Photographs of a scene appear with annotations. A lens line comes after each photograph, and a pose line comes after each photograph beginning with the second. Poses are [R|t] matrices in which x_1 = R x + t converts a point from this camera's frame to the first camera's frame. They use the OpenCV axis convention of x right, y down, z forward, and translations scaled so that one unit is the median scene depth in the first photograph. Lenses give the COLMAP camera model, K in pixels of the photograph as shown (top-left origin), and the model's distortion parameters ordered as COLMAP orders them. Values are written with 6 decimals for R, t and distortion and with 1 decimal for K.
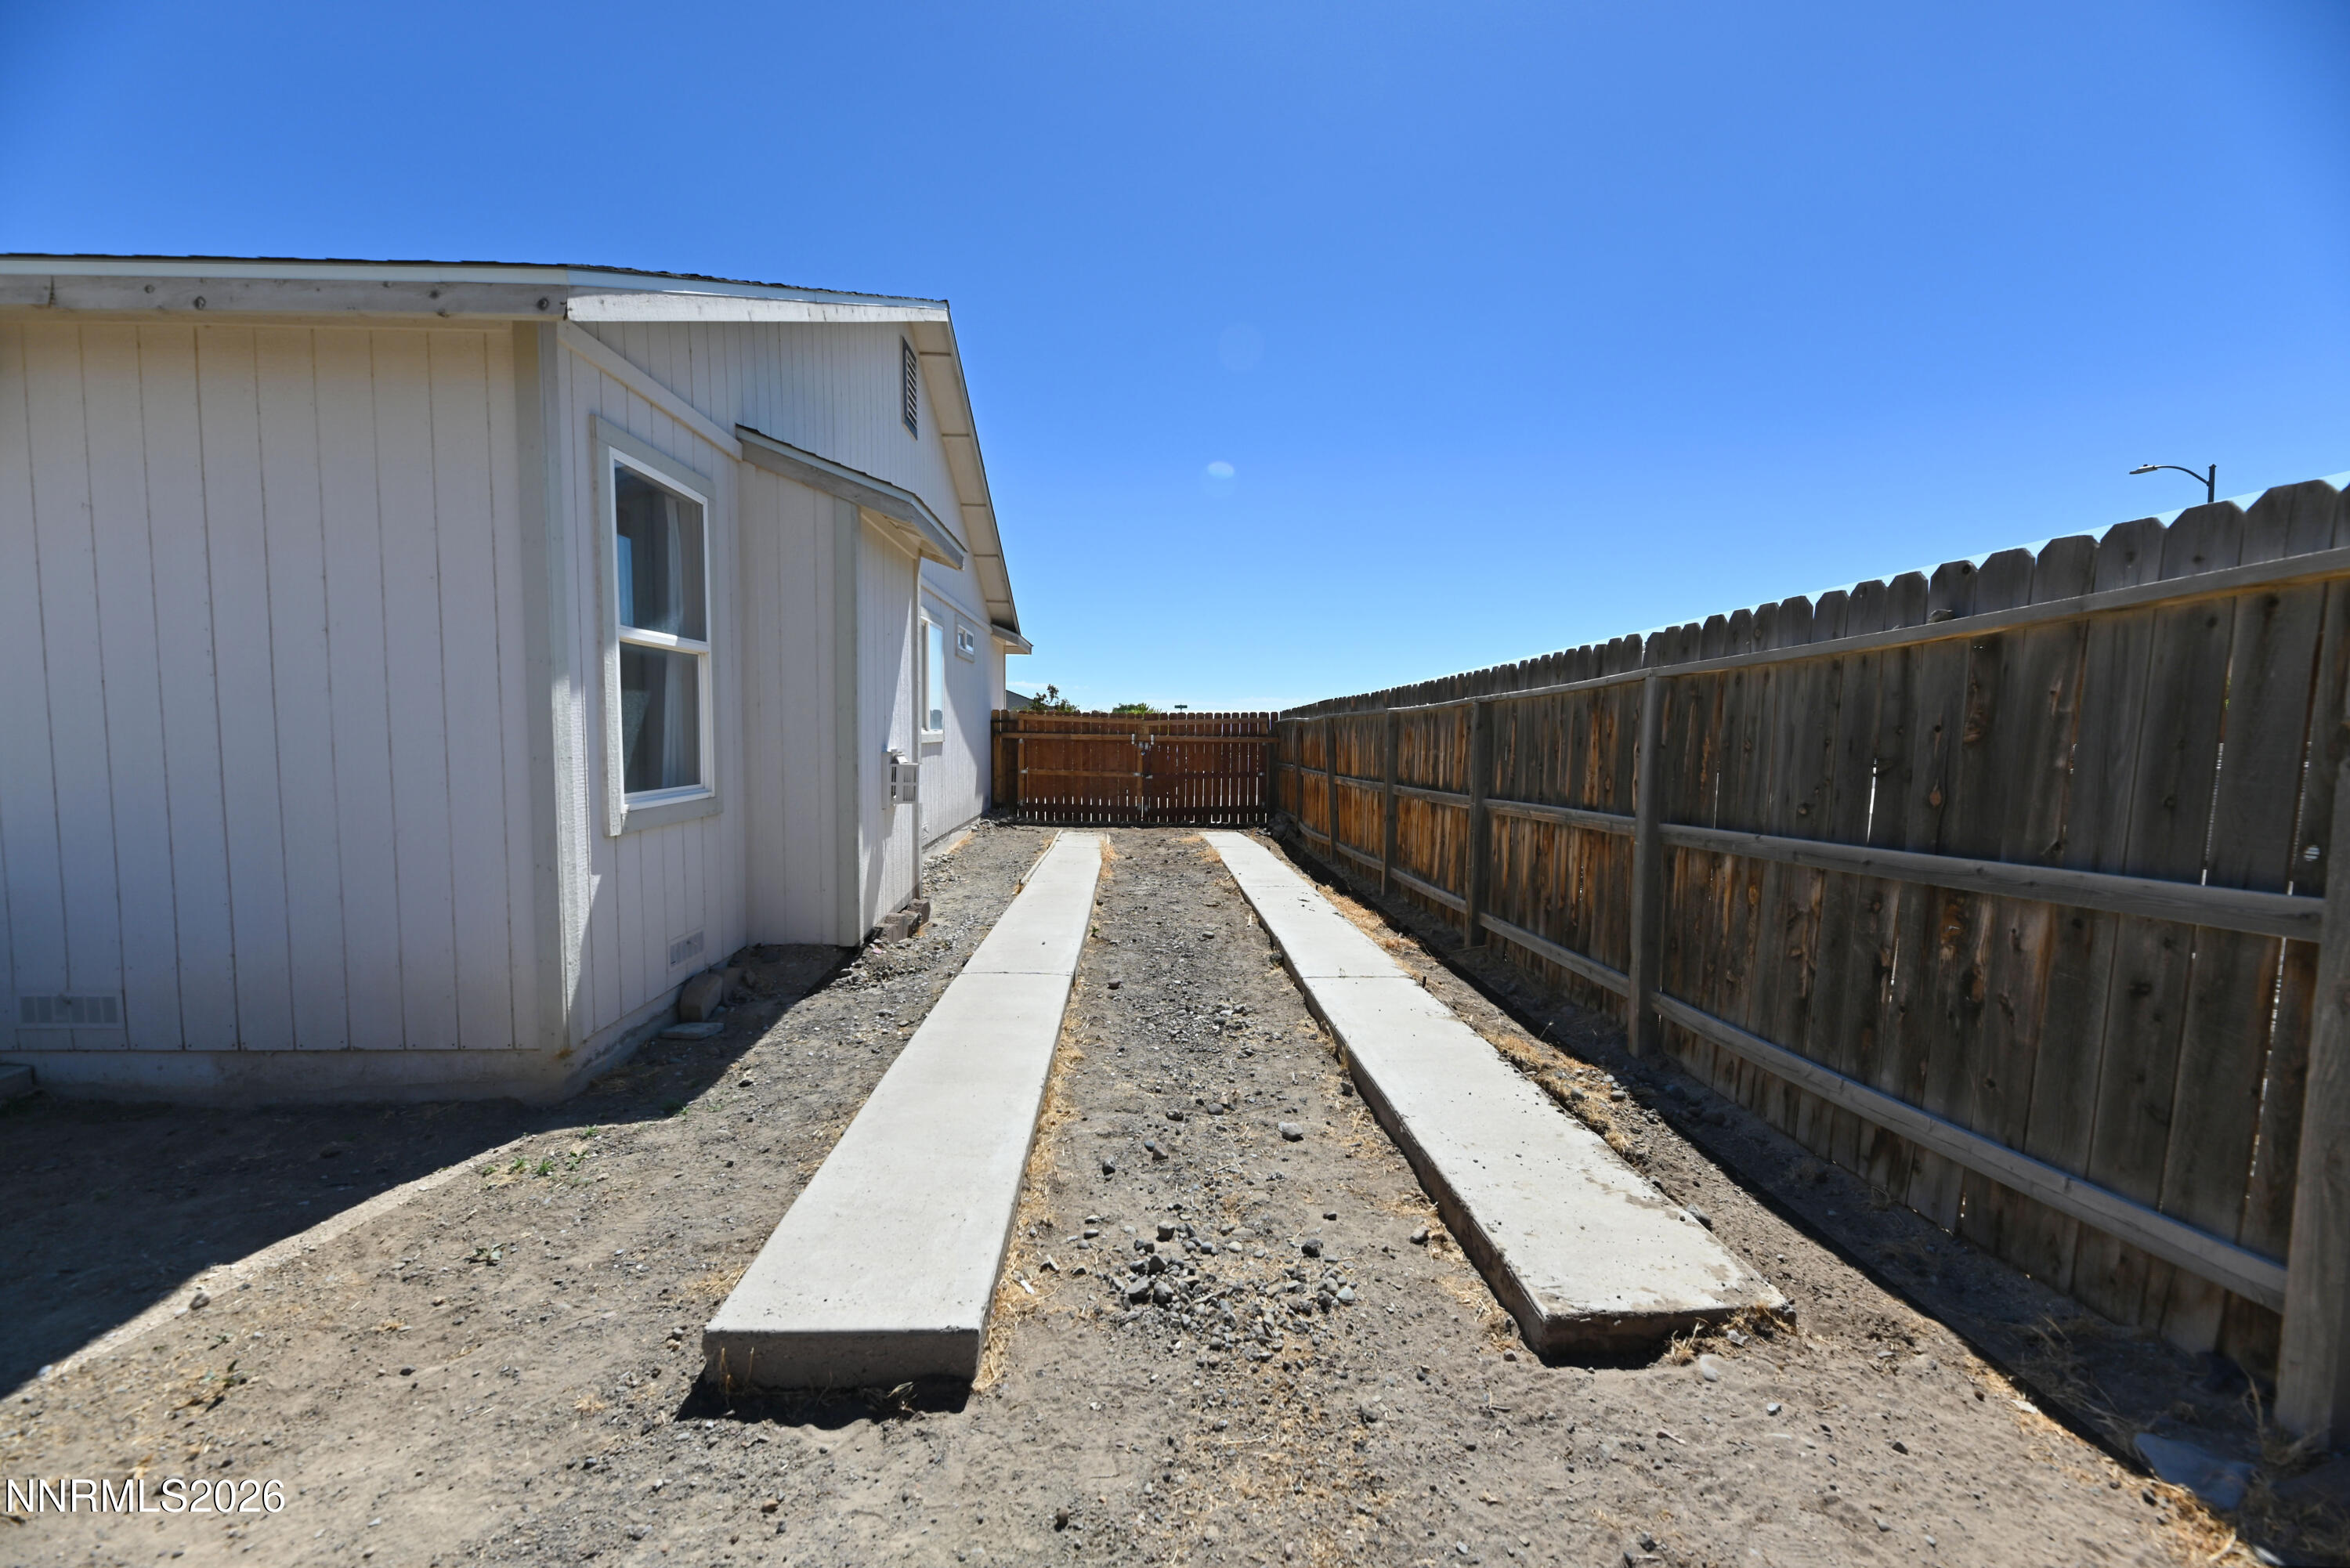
lens RADIAL K [[947.0, 0, 1164.2], [0, 947.0, 797.5], [0, 0, 1]] dist [-0.000308, -0.002562]
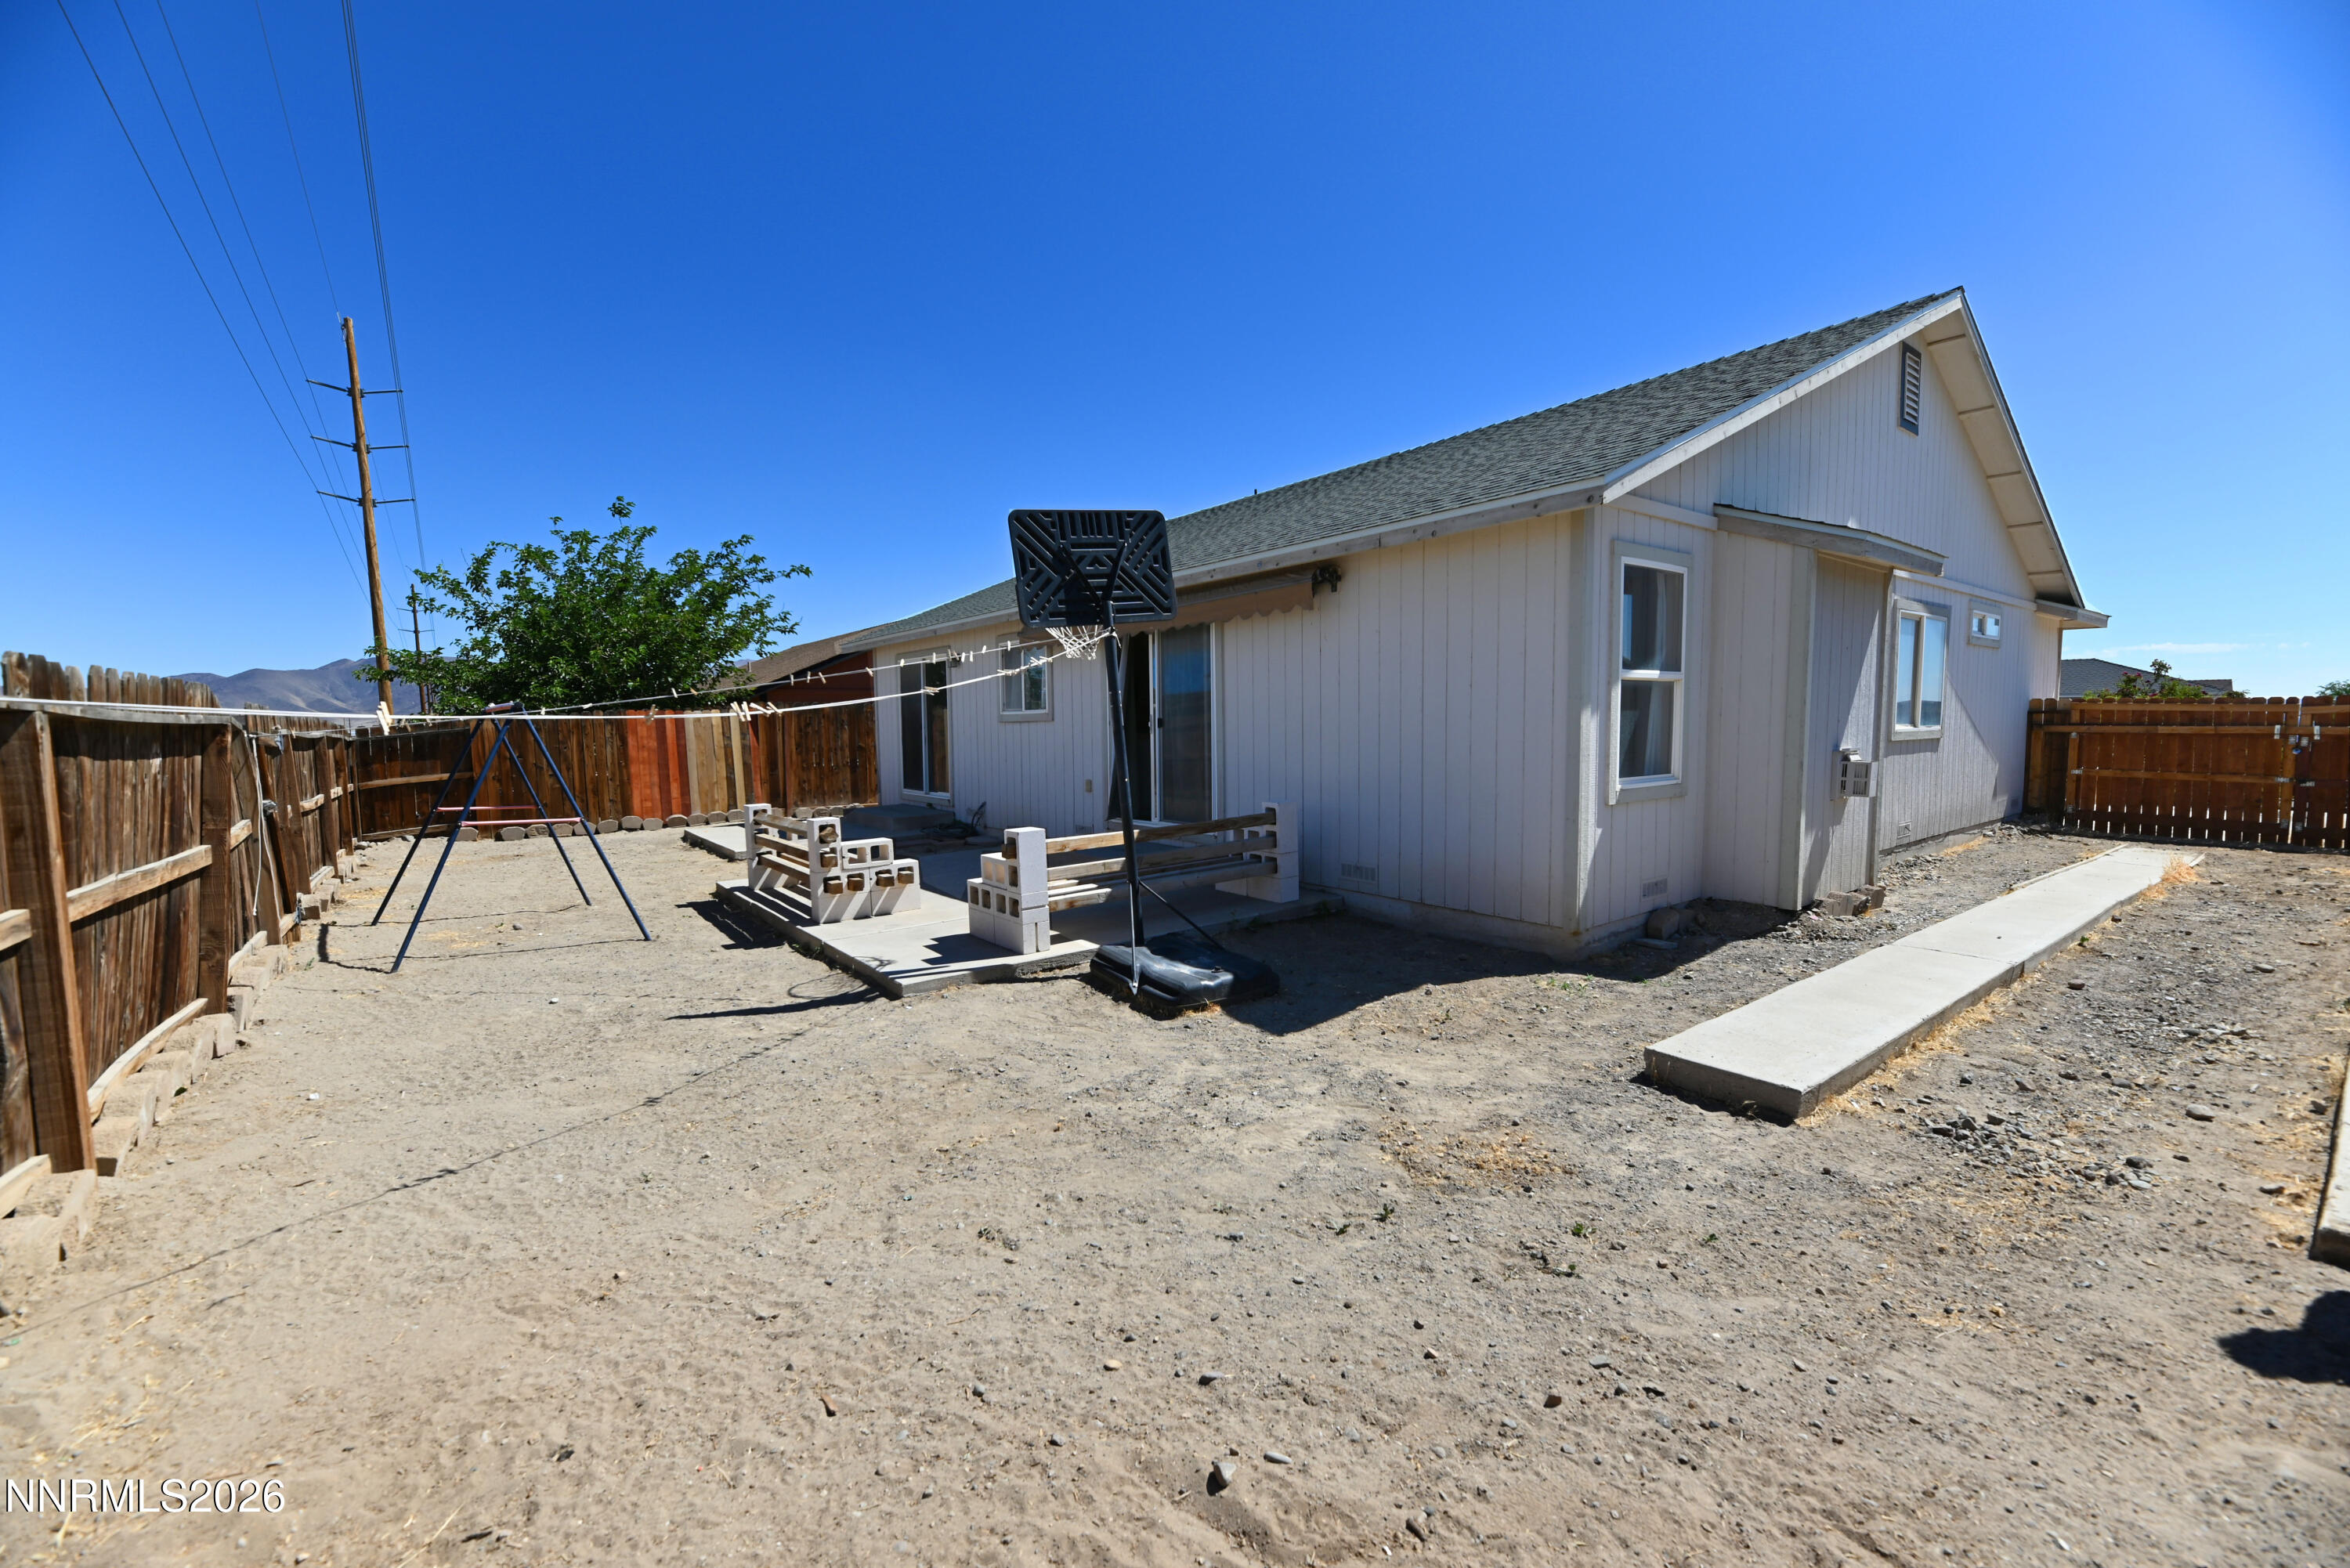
lens RADIAL K [[947.0, 0, 1167.1], [0, 947.0, 792.9], [0, 0, 1]] dist [-0.000308, -0.002562]
pose [[0.573336, 0.045557, -0.818053, 0.271479], [-0.041613, 0.998783, 0.026457, 0.009410], [0.818263, 0.018873, 0.574534, -0.489646]]
